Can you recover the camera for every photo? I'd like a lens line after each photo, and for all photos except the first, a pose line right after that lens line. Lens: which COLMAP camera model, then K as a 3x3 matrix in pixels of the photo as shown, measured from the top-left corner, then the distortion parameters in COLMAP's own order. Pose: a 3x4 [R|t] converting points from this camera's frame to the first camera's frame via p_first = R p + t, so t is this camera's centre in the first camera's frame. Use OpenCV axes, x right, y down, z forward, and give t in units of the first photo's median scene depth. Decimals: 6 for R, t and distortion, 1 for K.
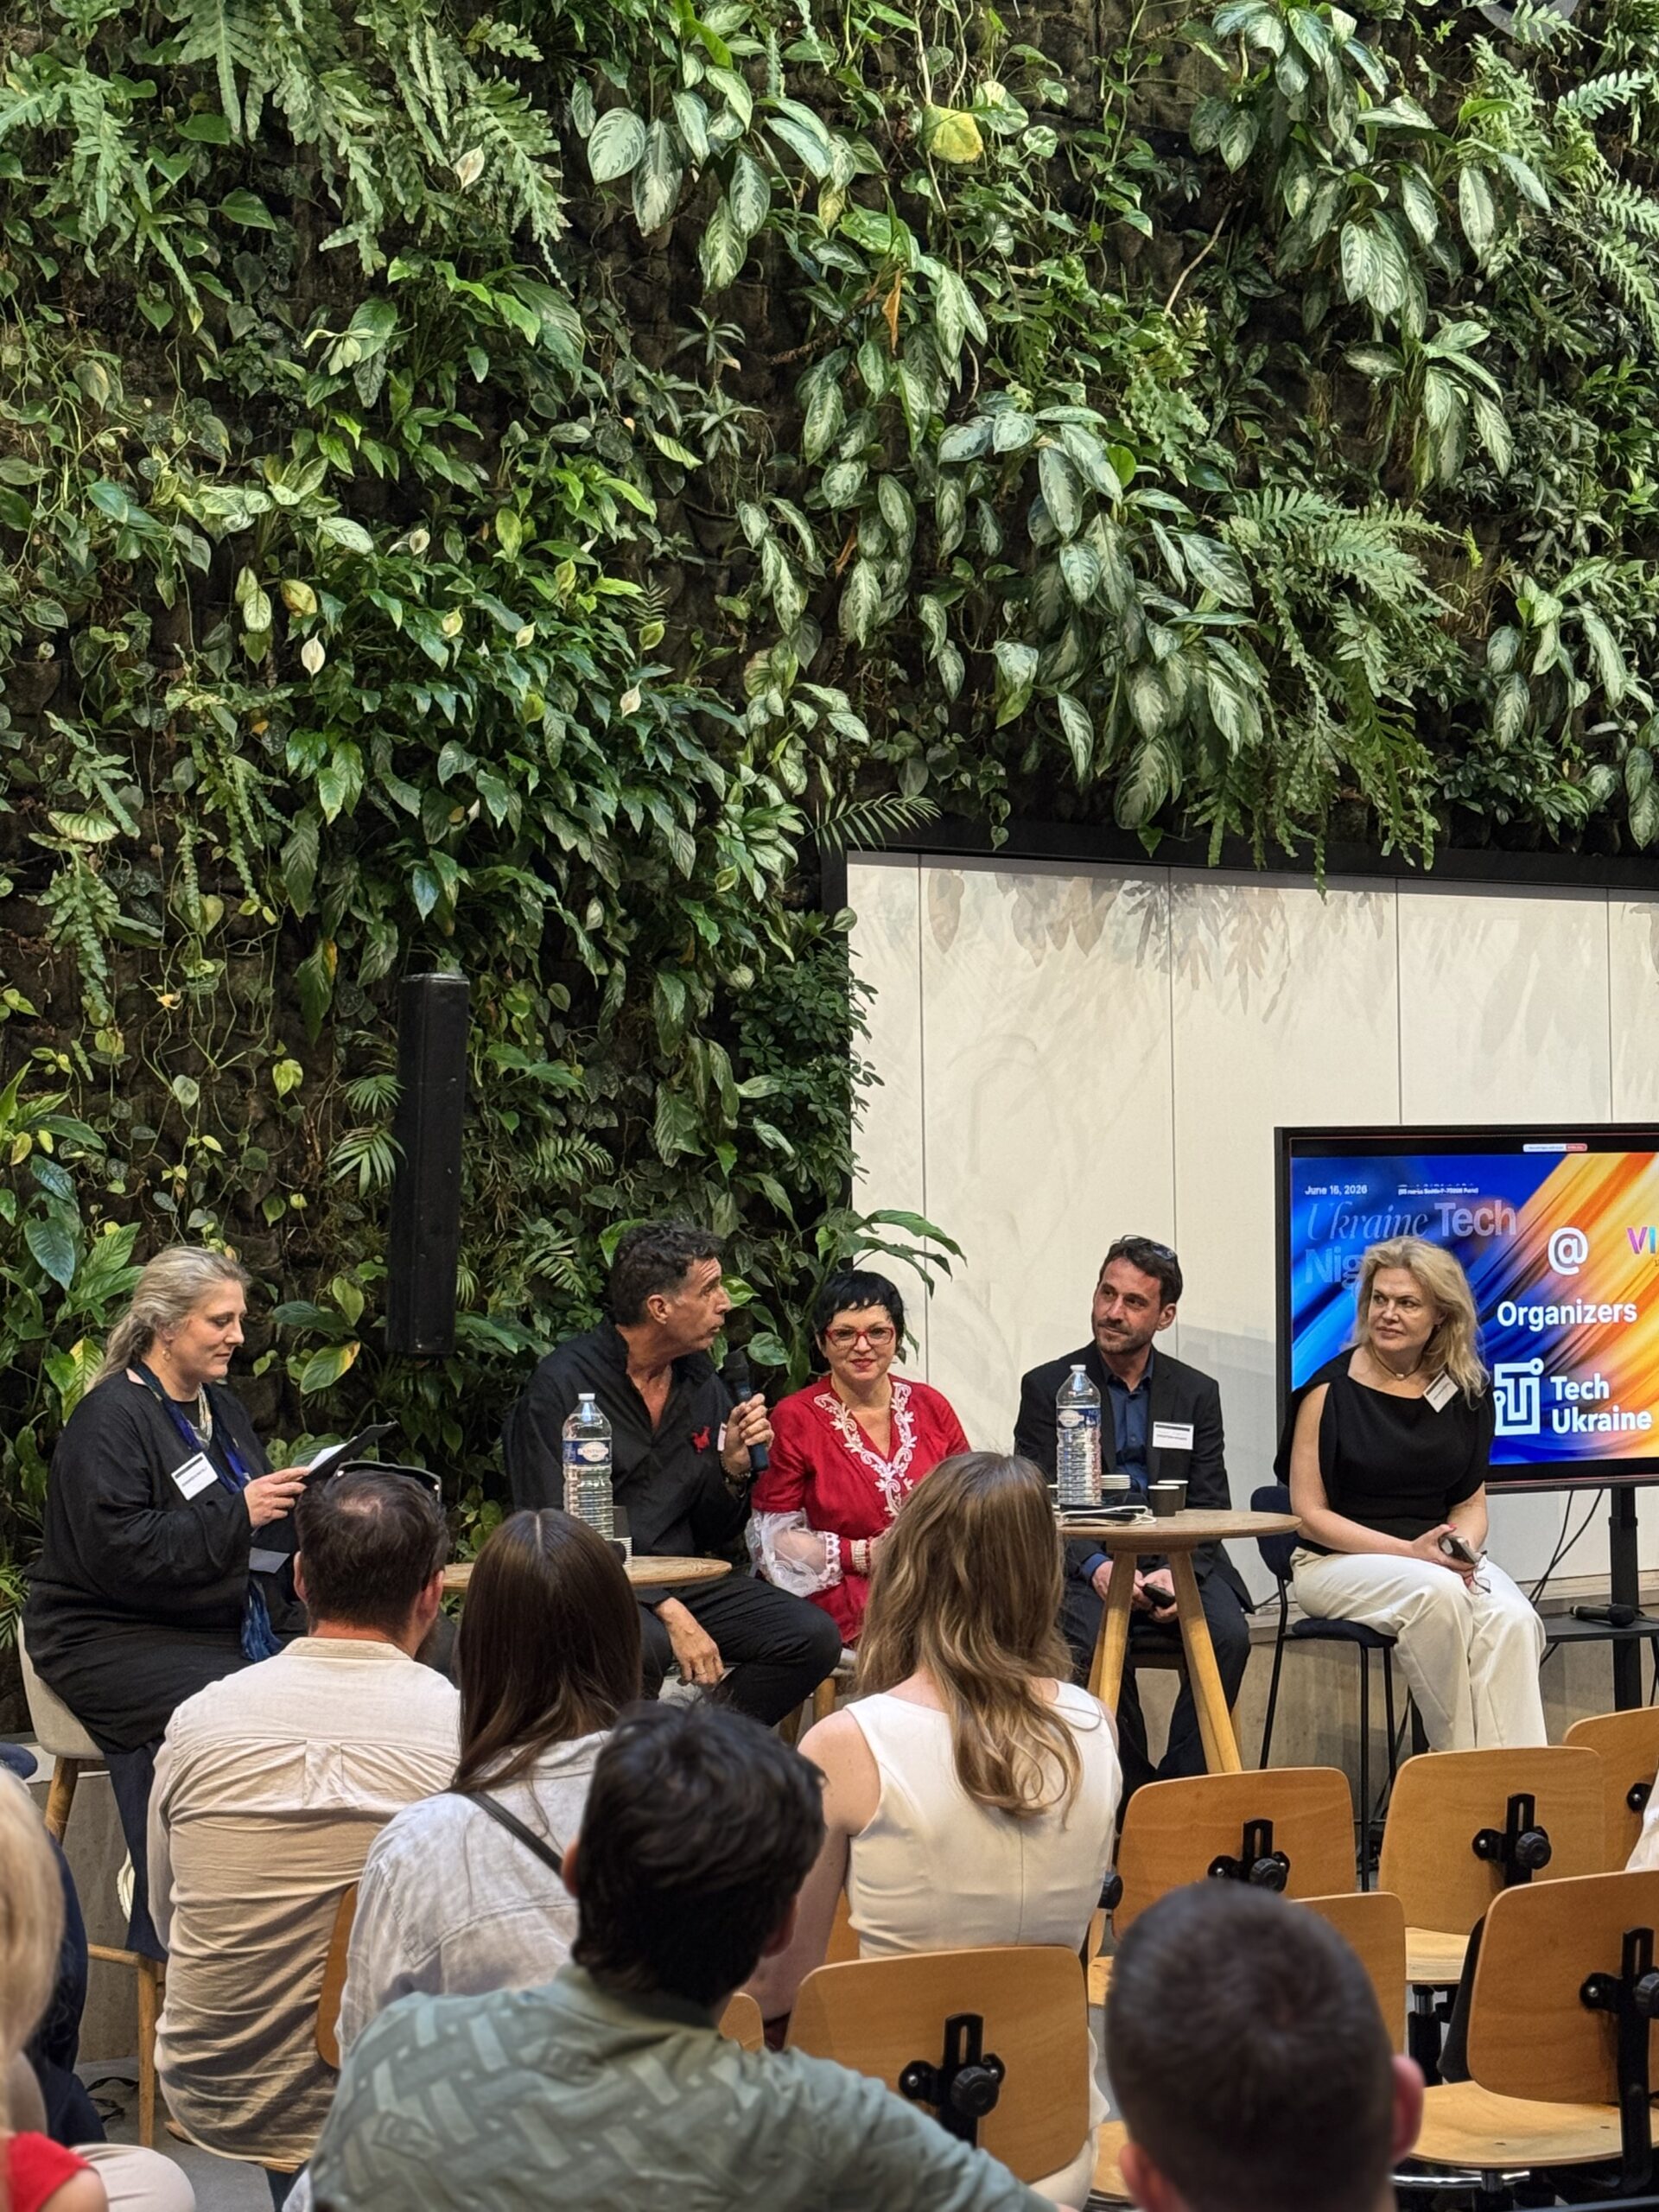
lens RADIAL K [[4178.8, 0, 829.5], [0, 4178.8, 1106.0], [0, 0, 1]] dist [0.012224, 0.139751]
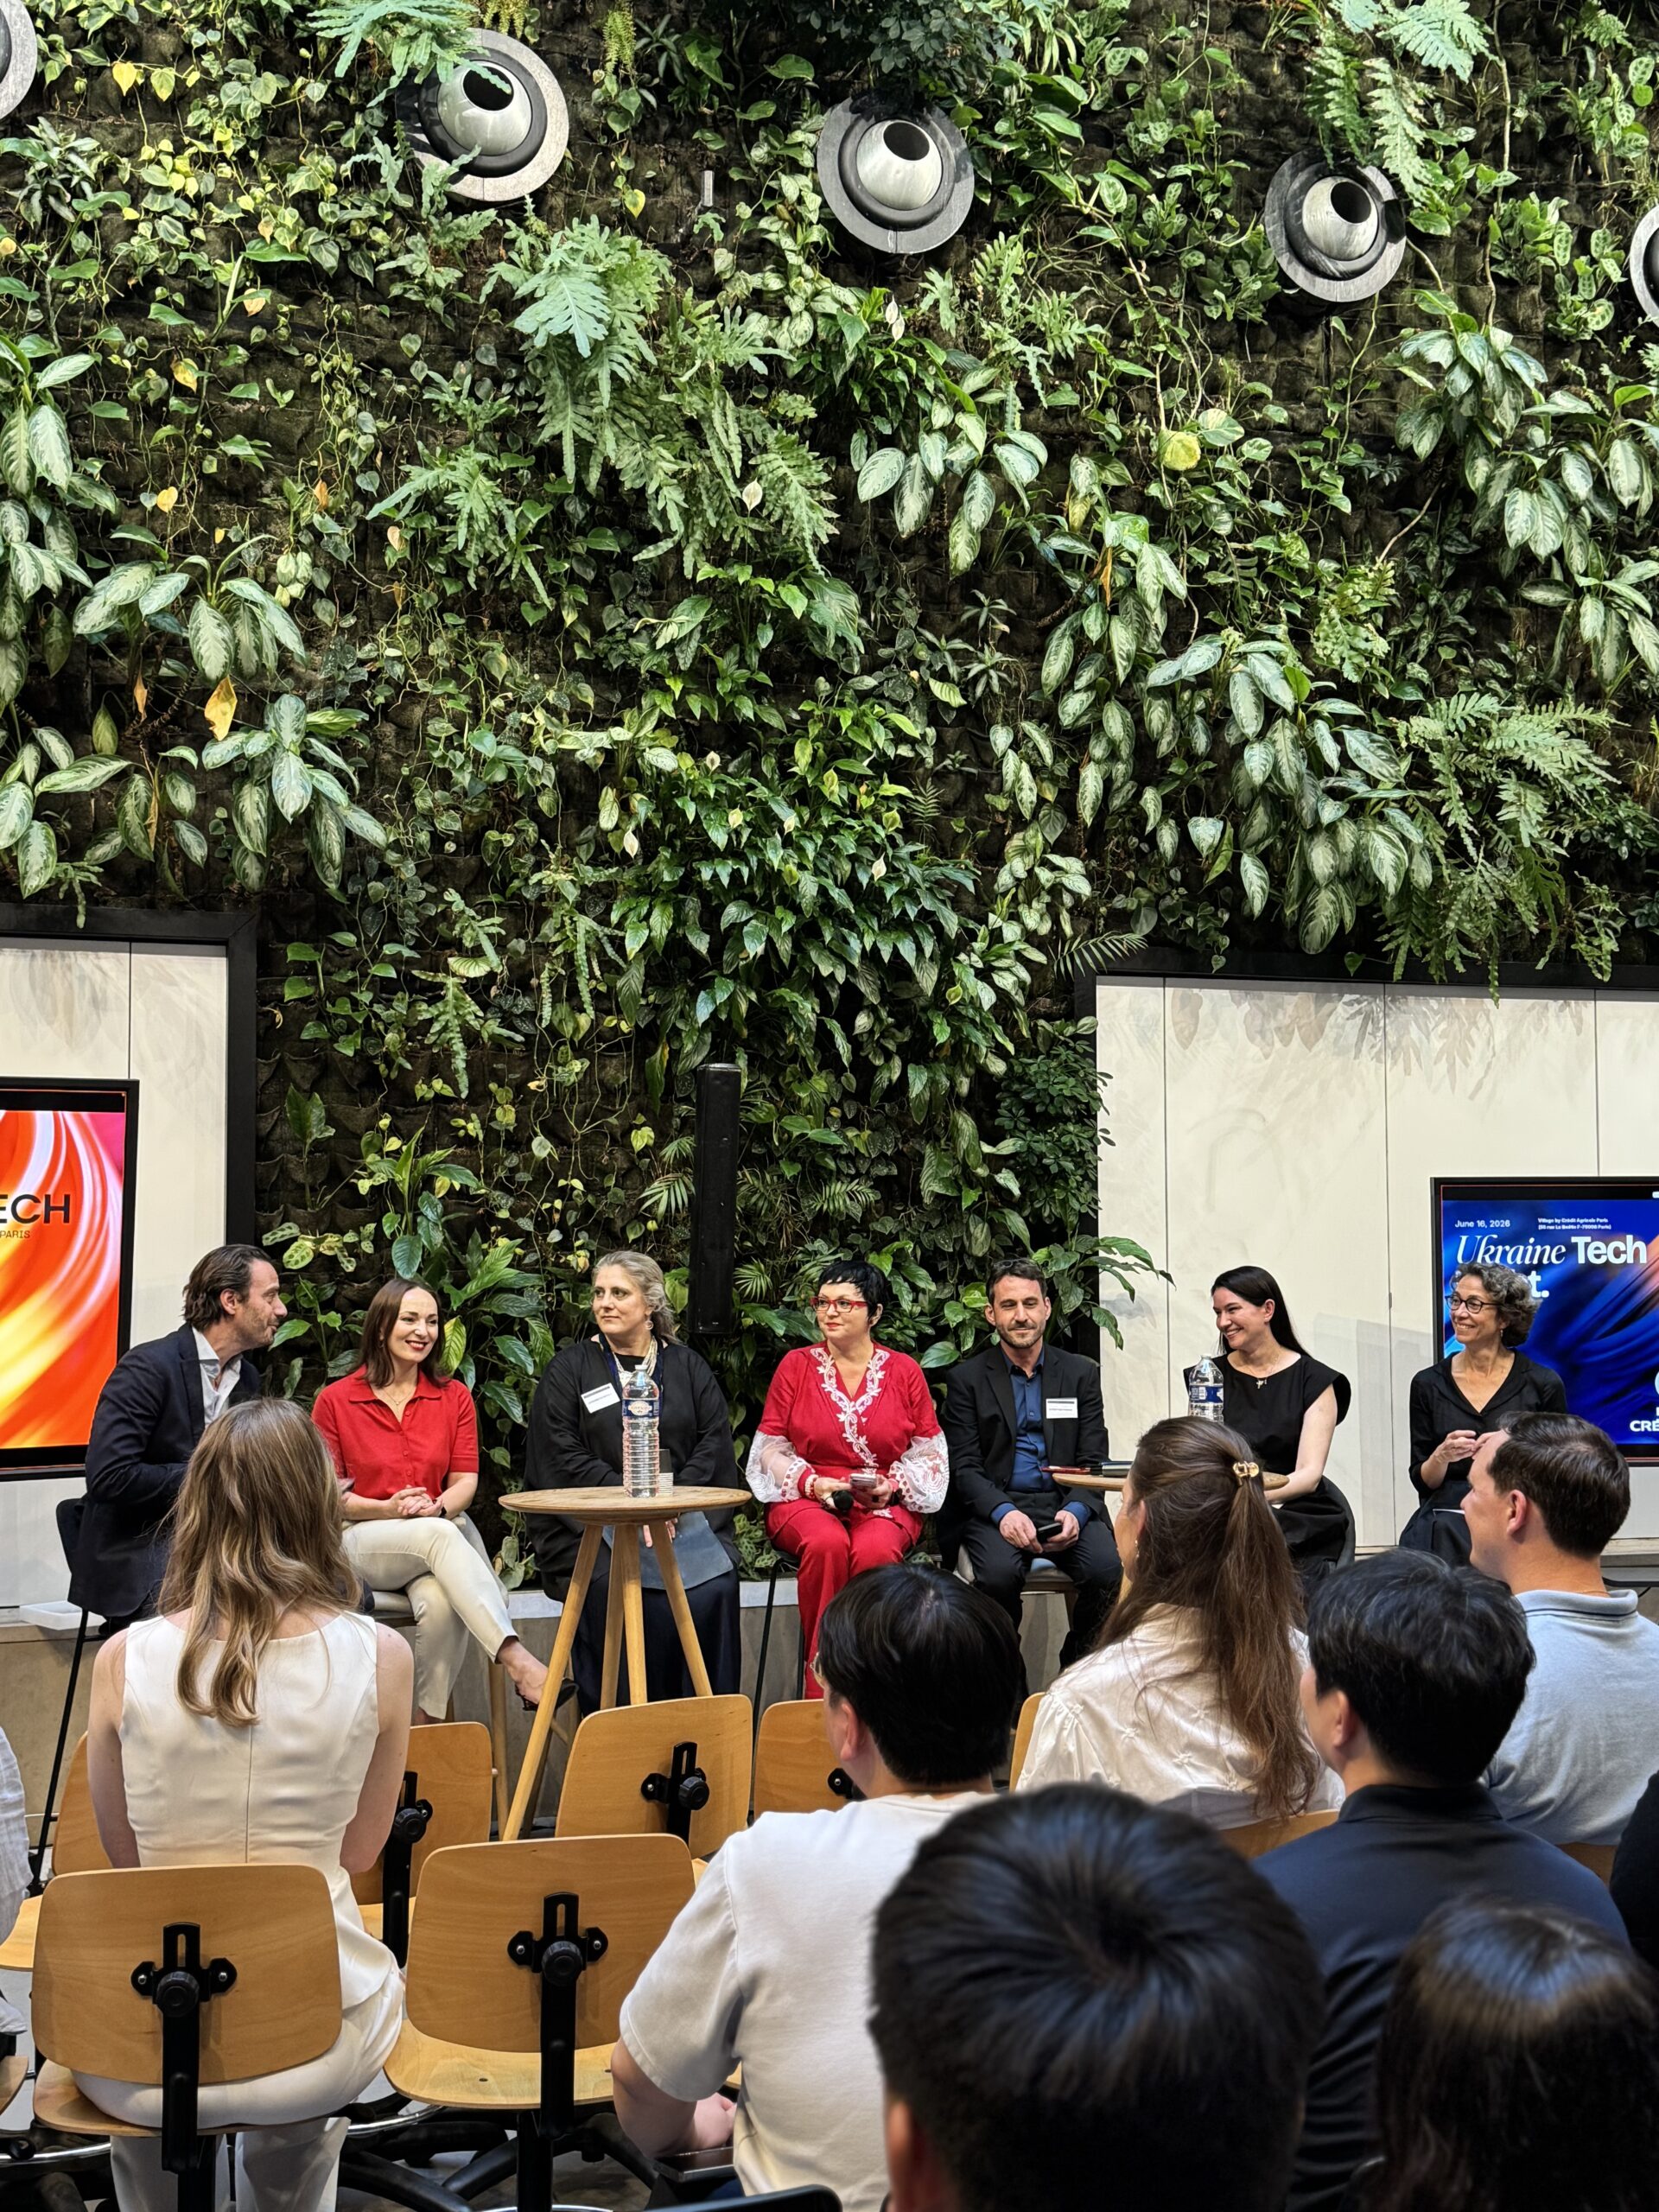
lens RADIAL K [[2517.8, 0, 829.5], [0, 2517.8, 1106.0], [0, 0, 1]] dist [0.136690, -0.455426]
pose [[0.931326, -0.011081, -0.364018, 0.229310], [-0.001550, 0.999407, -0.034389, 0.010706], [0.364184, 0.032592, 0.930757, 0.200982]]
